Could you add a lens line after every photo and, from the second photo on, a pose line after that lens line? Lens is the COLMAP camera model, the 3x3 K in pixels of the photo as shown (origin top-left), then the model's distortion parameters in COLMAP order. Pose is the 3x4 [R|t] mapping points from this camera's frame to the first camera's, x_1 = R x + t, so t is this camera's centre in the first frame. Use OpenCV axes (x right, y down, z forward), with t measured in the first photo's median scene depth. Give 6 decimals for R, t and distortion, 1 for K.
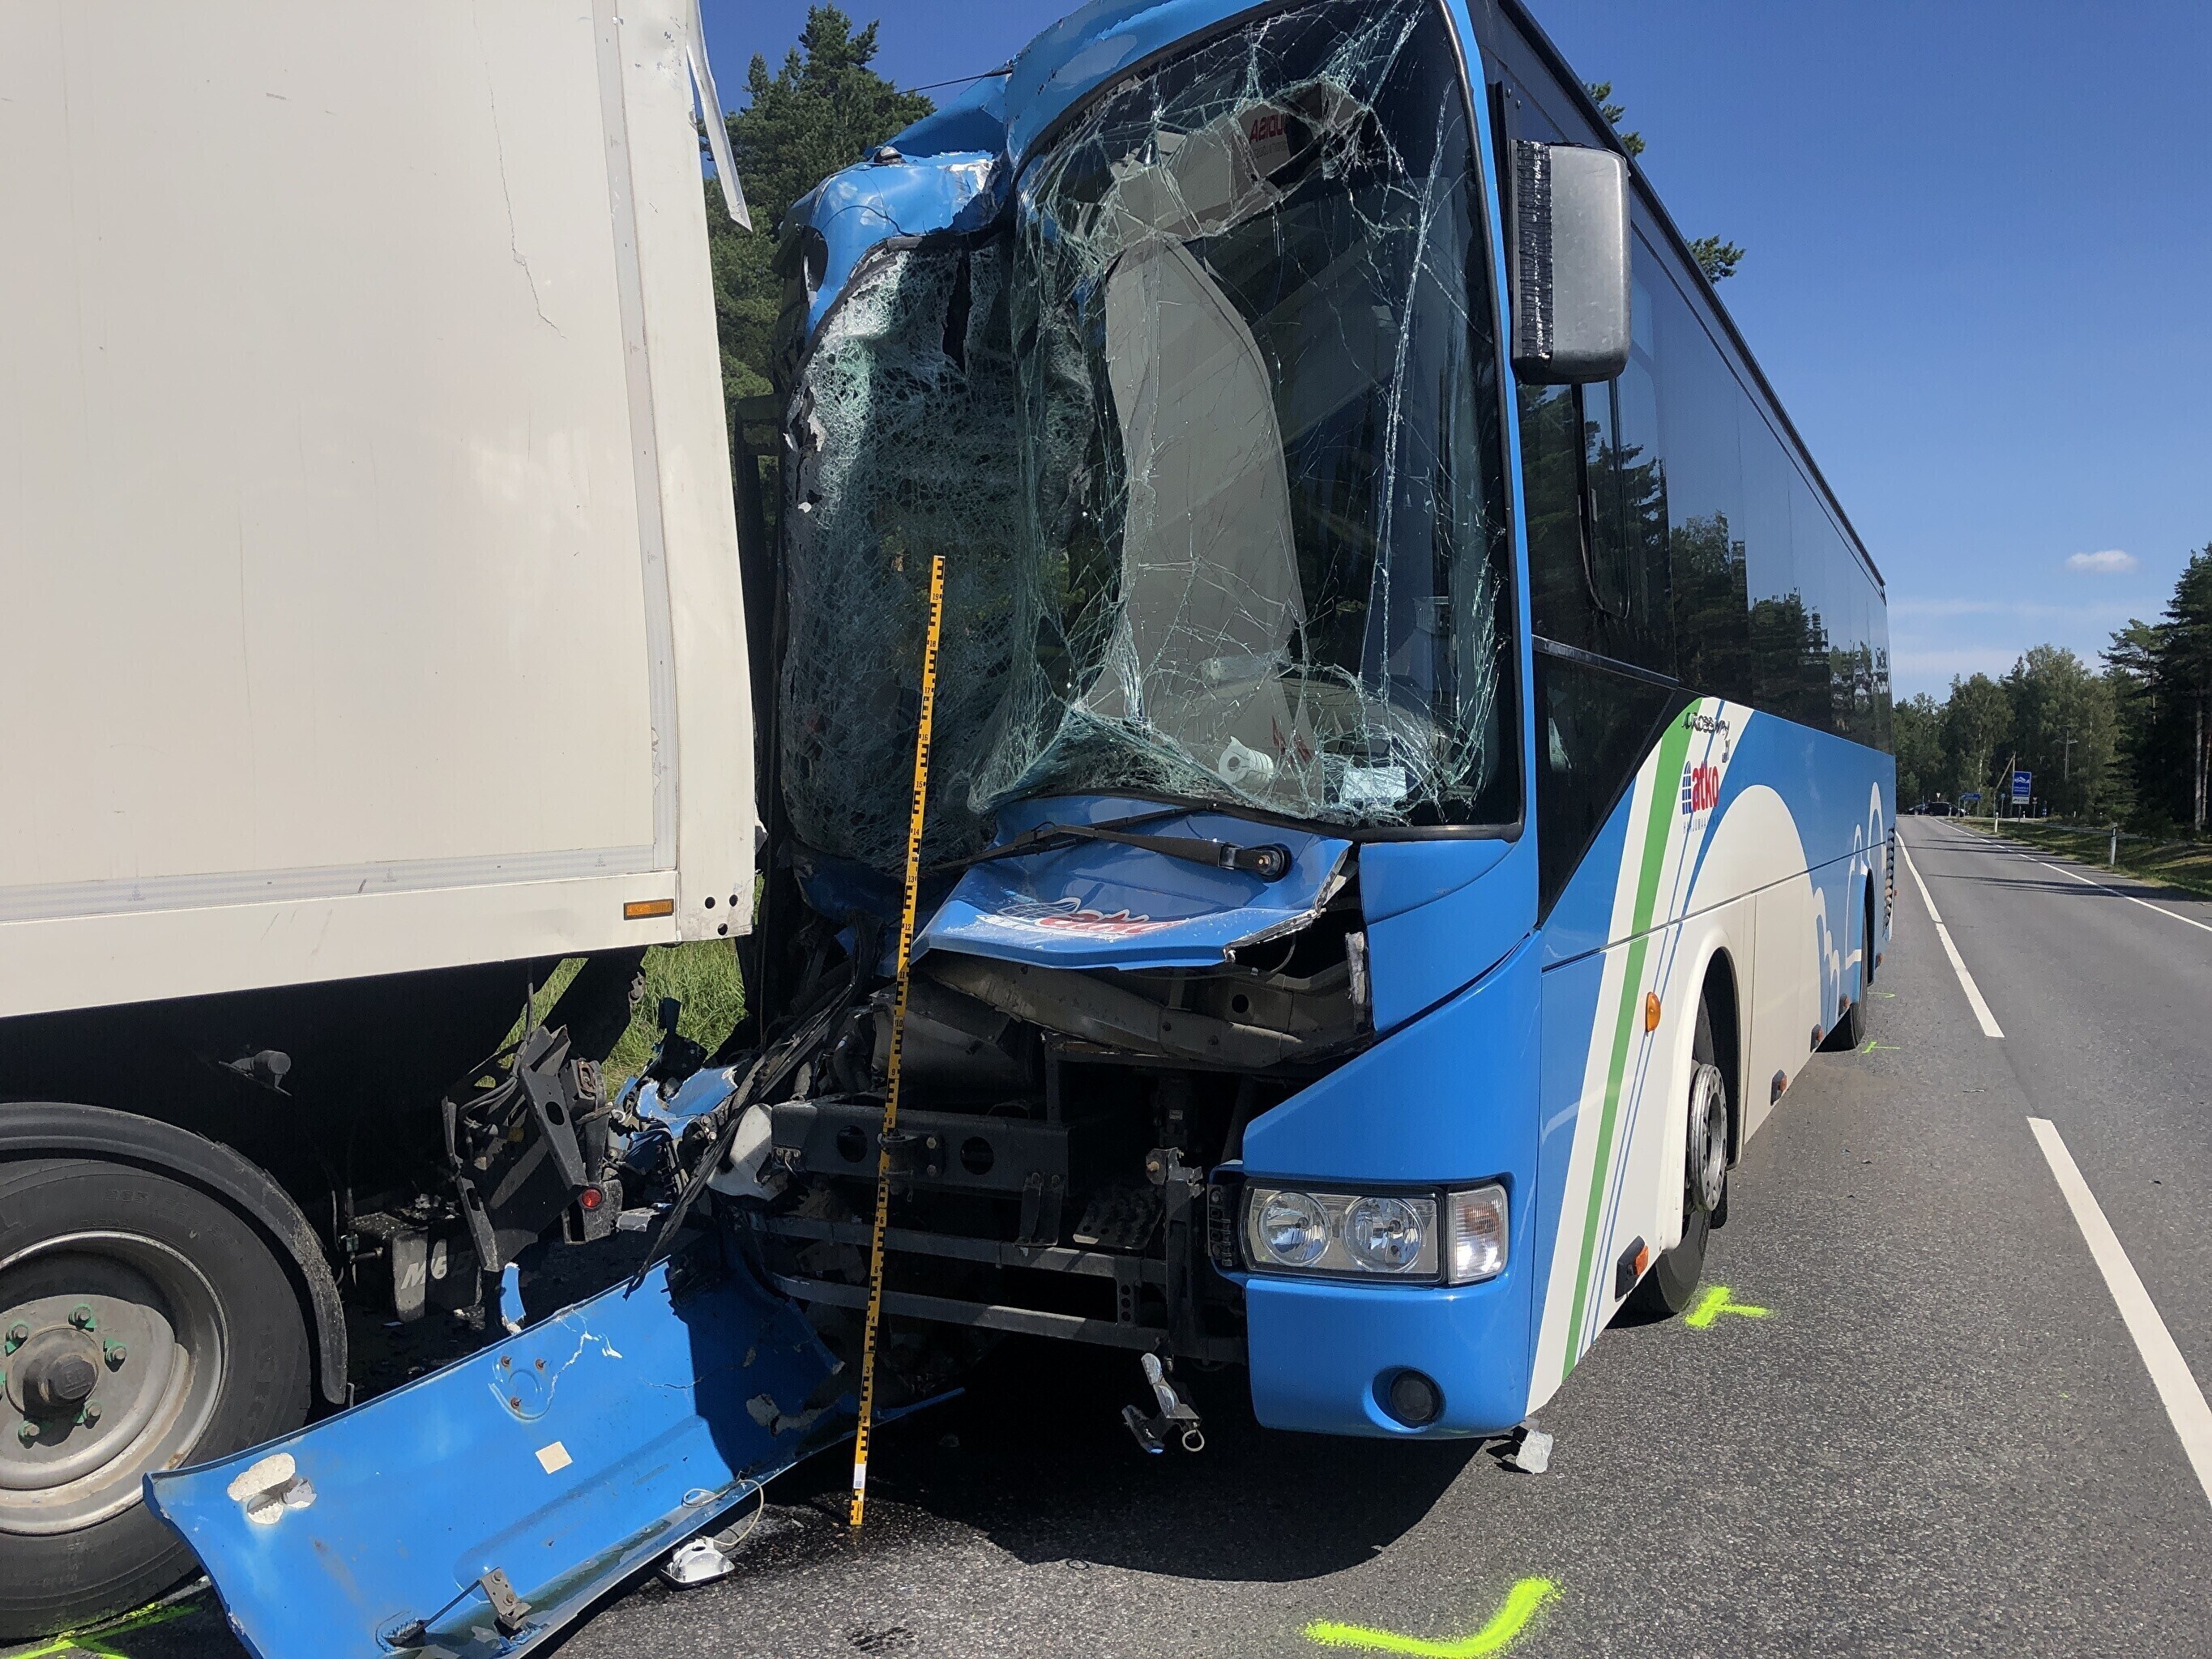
lens RADIAL K [[1857.8, 0, 1126.2], [0, 1857.8, 800.3], [0, 0, 1]] dist [0.036352, -0.023996]
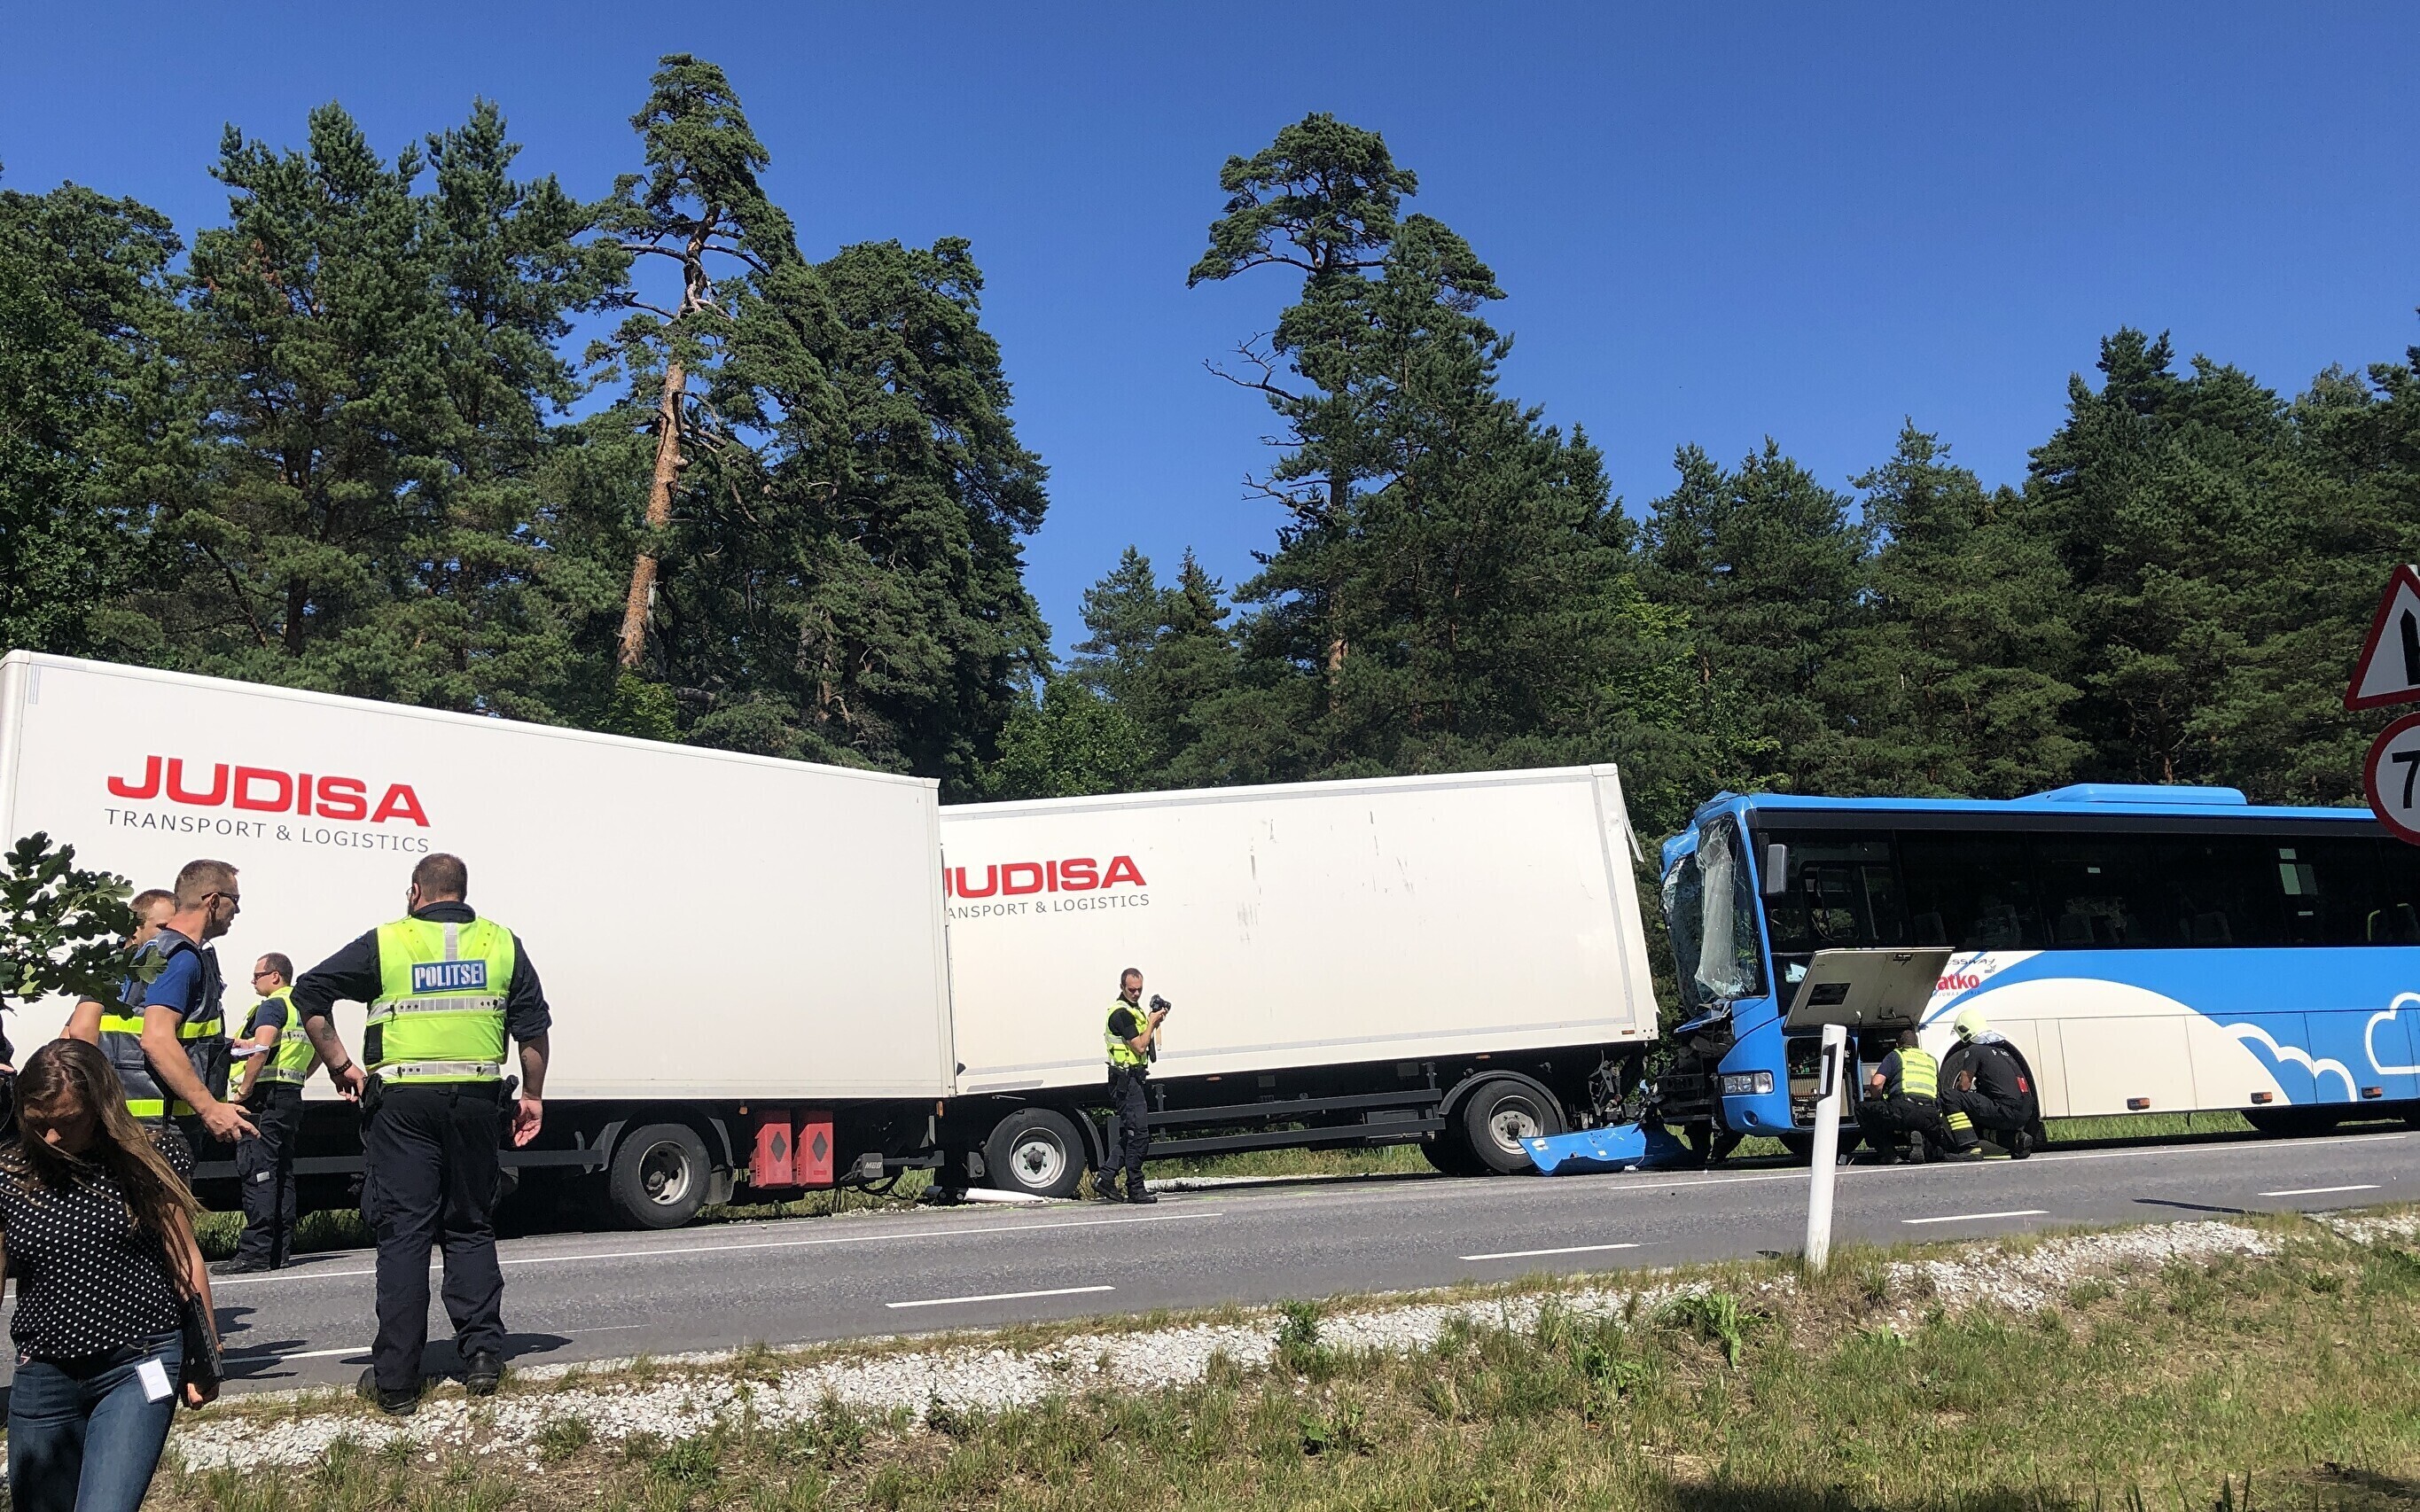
lens RADIAL K [[2037.3, 0, 1196.1], [0, 2037.3, 595.7], [0, 0, 1]] dist [0.036905, -0.037238]
pose [[0.753393, -0.199155, -0.626686, 2.273812], [0.044386, 0.966261, -0.253710, 0.252233], [0.656070, 0.163328, 0.736815, -3.474009]]
